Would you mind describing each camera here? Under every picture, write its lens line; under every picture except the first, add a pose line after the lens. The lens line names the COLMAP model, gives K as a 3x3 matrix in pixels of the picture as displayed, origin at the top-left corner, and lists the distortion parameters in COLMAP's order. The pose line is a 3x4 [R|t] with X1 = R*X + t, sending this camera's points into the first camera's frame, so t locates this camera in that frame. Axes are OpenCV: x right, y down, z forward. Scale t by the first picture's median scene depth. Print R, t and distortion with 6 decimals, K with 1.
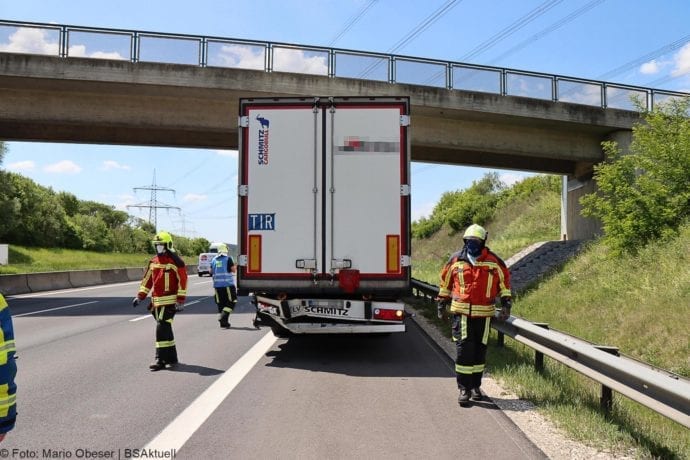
lens RADIAL K [[556.0, 0, 345.0], [0, 556.0, 230.0], [0, 0, 1]] dist [-0.101190, 0.128974]
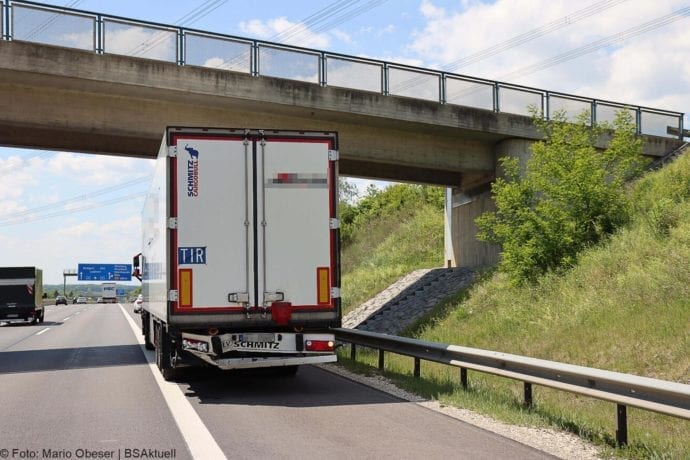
lens RADIAL K [[826.1, 0, 345.0], [0, 826.1, 230.0], [0, 0, 1]] dist [0.090868, 0.017253]
pose [[0.961463, 0.001688, 0.274930, -0.288622], [0.005441, 0.999668, -0.025165, -0.020979], [-0.274881, 0.025691, 0.961135, -0.467962]]
